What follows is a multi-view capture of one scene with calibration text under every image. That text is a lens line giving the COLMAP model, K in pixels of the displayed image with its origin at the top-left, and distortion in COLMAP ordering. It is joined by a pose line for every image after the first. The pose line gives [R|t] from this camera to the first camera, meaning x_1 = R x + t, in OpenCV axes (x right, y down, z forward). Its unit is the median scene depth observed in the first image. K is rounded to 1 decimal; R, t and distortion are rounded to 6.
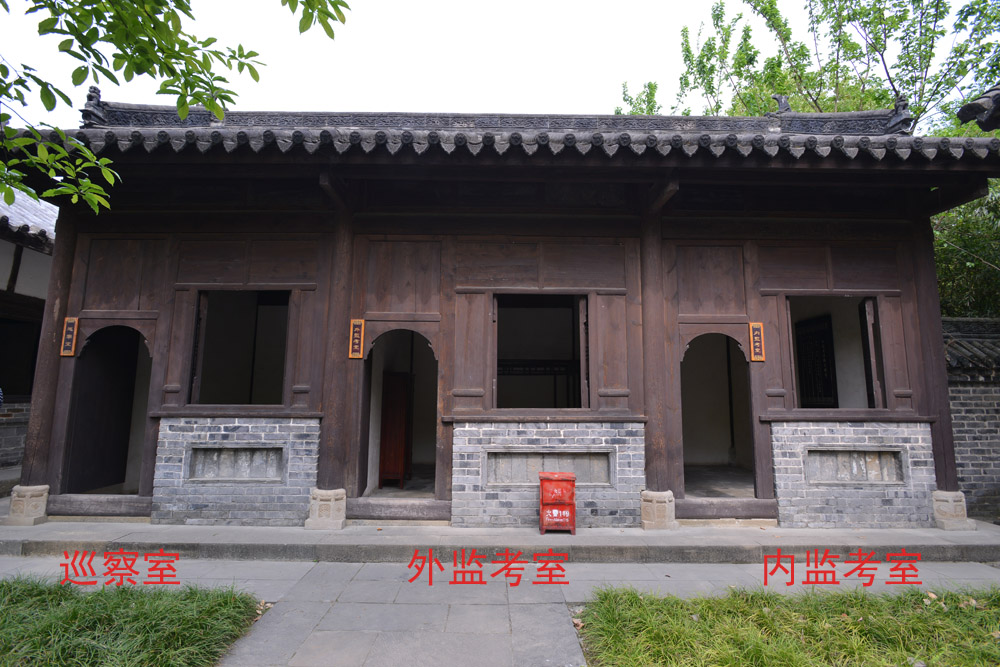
lens RADIAL K [[560.7, 0, 500.0], [0, 560.7, 333.5], [0, 0, 1]] dist [-0.006074, -0.001042]
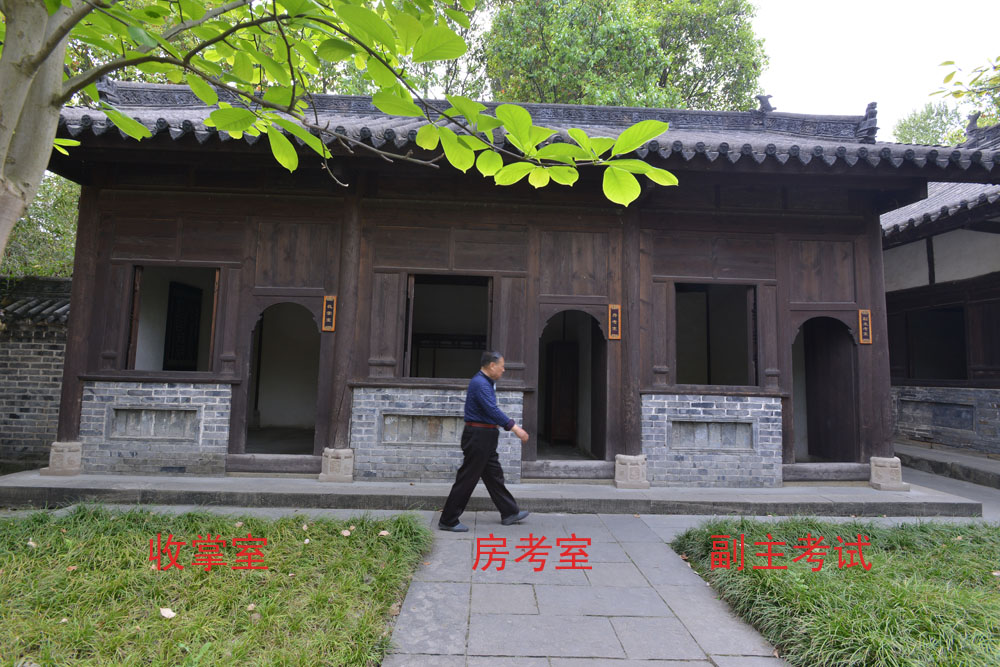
lens RADIAL K [[504.4, 0, 500.0], [0, 504.4, 333.5], [0, 0, 1]] dist [-0.001176, -0.000100]
pose [[0.998940, 0.022739, 0.040025, -0.363085], [-0.024480, 0.998750, 0.043577, -0.004795], [-0.038984, -0.044510, 0.998248, -0.006032]]
